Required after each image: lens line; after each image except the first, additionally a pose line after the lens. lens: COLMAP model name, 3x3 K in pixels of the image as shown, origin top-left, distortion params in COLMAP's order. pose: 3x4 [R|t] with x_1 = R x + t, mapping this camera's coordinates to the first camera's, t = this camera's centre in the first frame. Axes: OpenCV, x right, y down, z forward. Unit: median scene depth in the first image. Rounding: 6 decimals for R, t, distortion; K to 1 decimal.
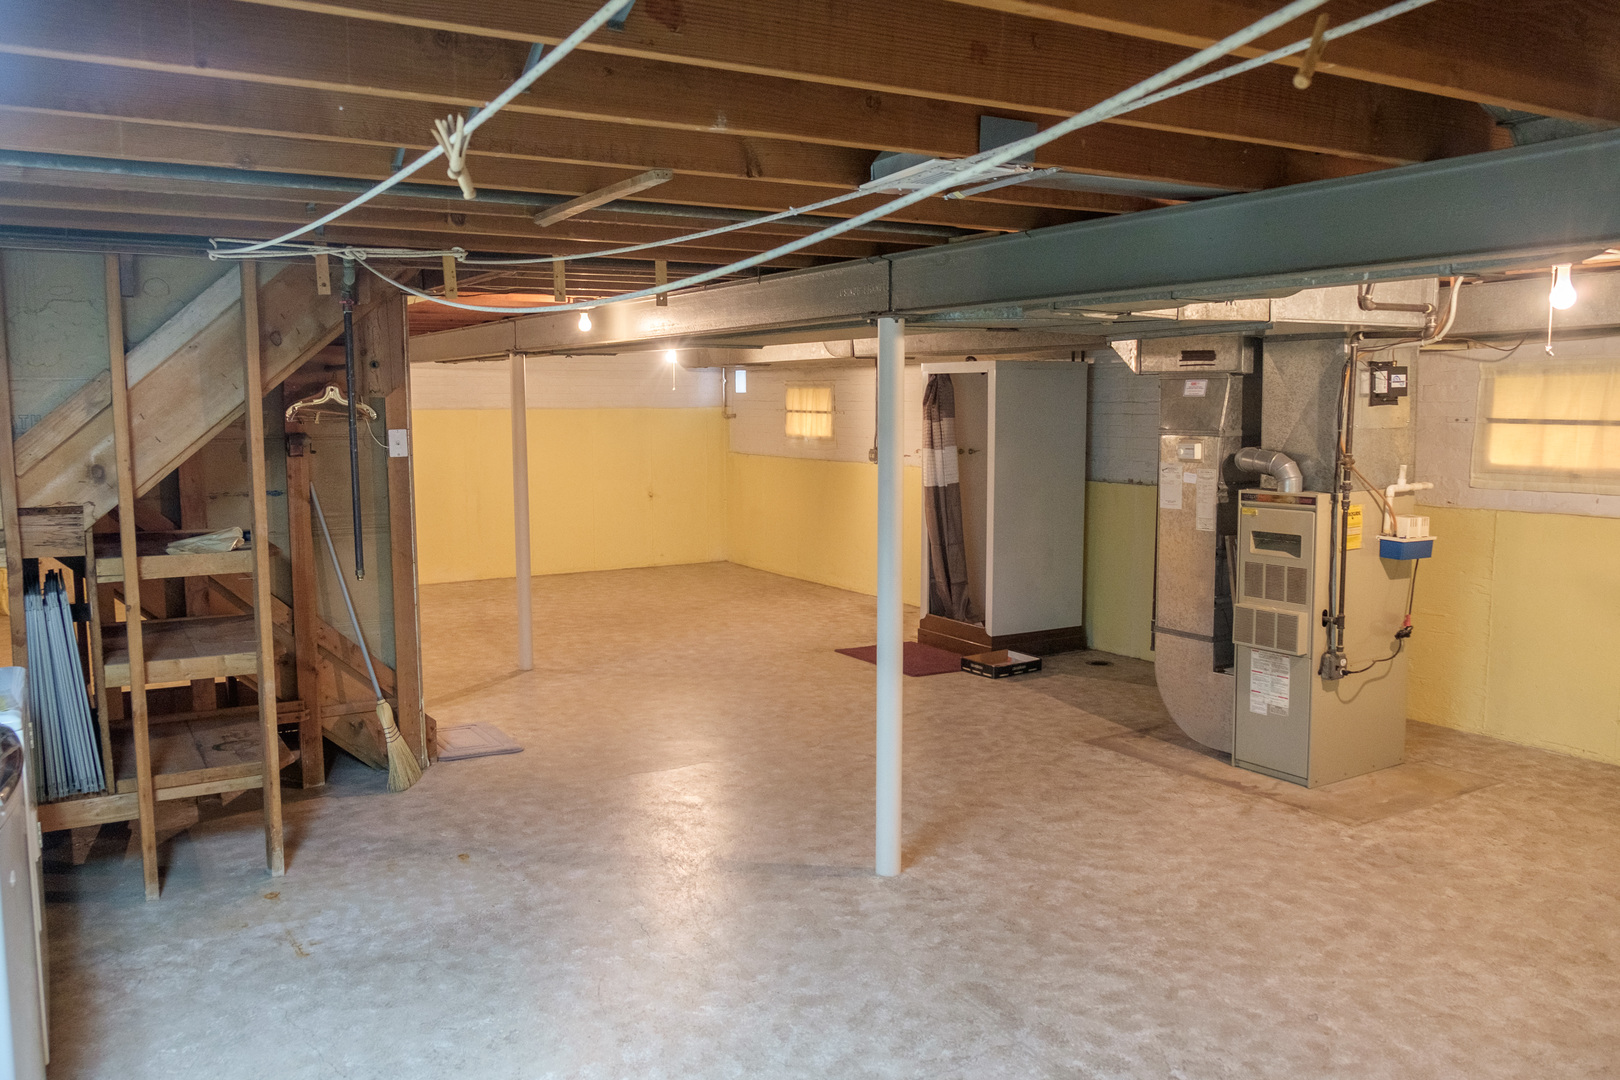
lens RADIAL K [[1278.9, 0, 819.2], [0, 1278.9, 545.8], [0, 0, 1]] dist [-0.030740, 0.018640]
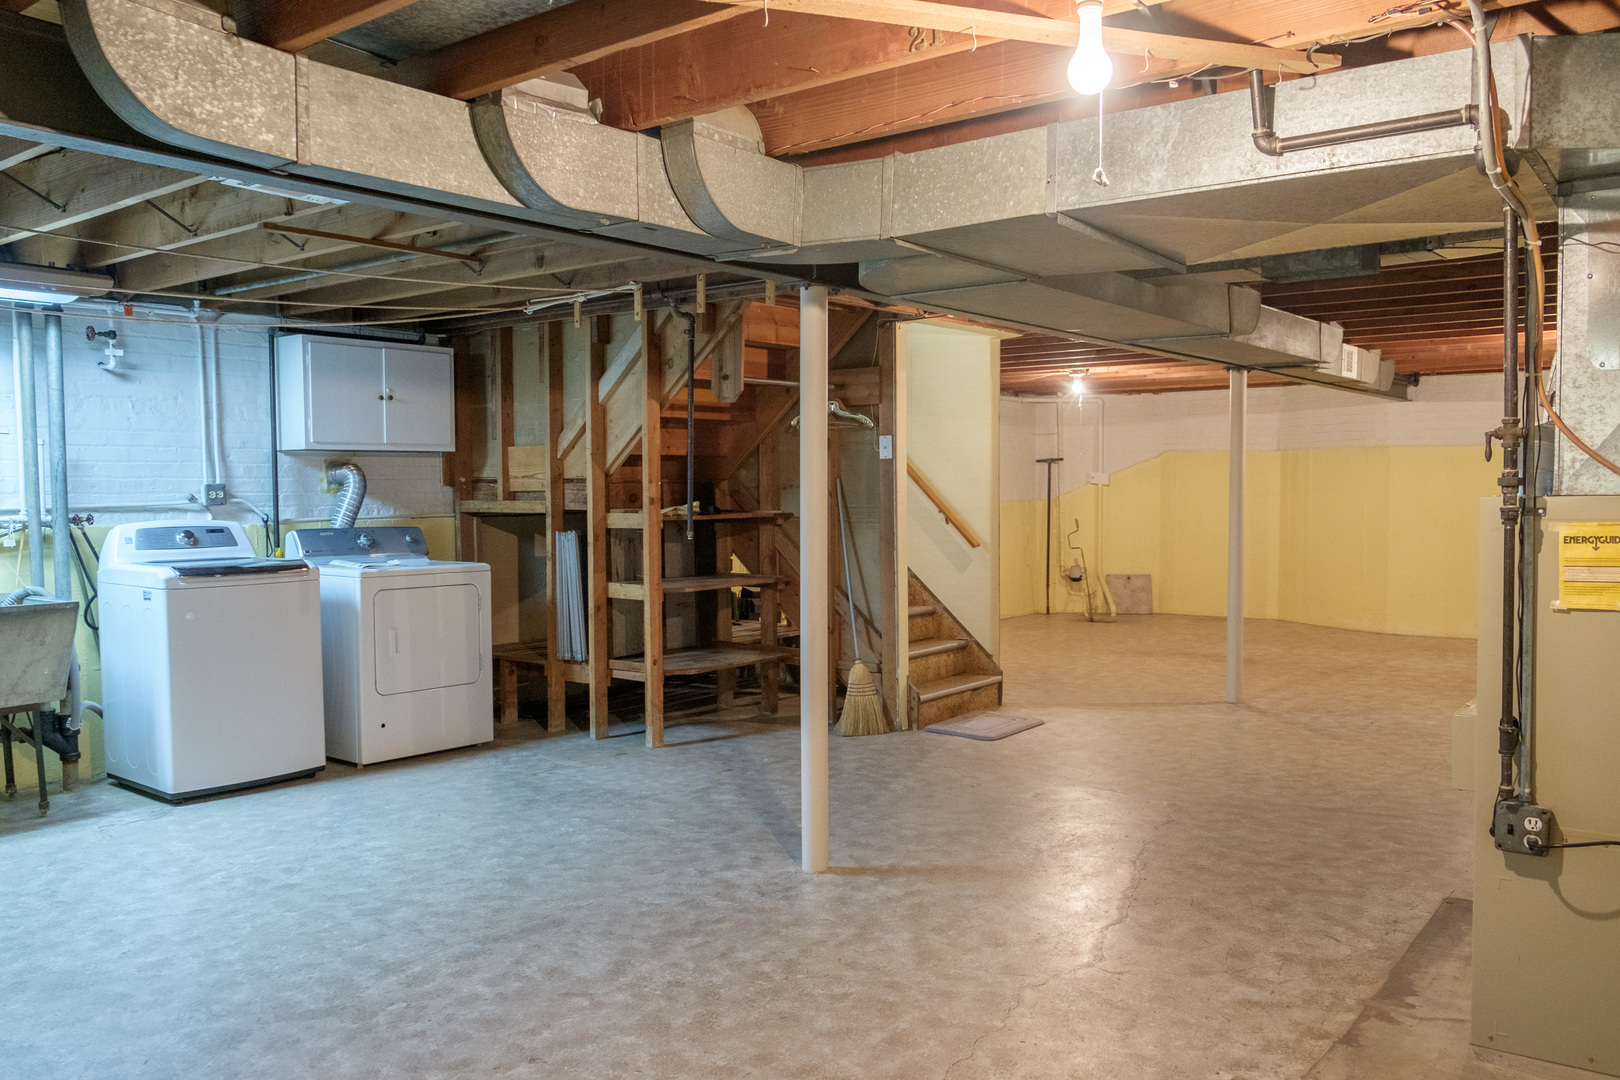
lens RADIAL K [[1278.9, 0, 819.2], [0, 1278.9, 545.8], [0, 0, 1]] dist [-0.030740, 0.018640]
pose [[0.339693, 0.039636, -0.939701, 1.011454], [-0.100058, 0.994965, 0.005797, 0.013398], [0.935199, 0.092055, 0.341948, 0.716497]]
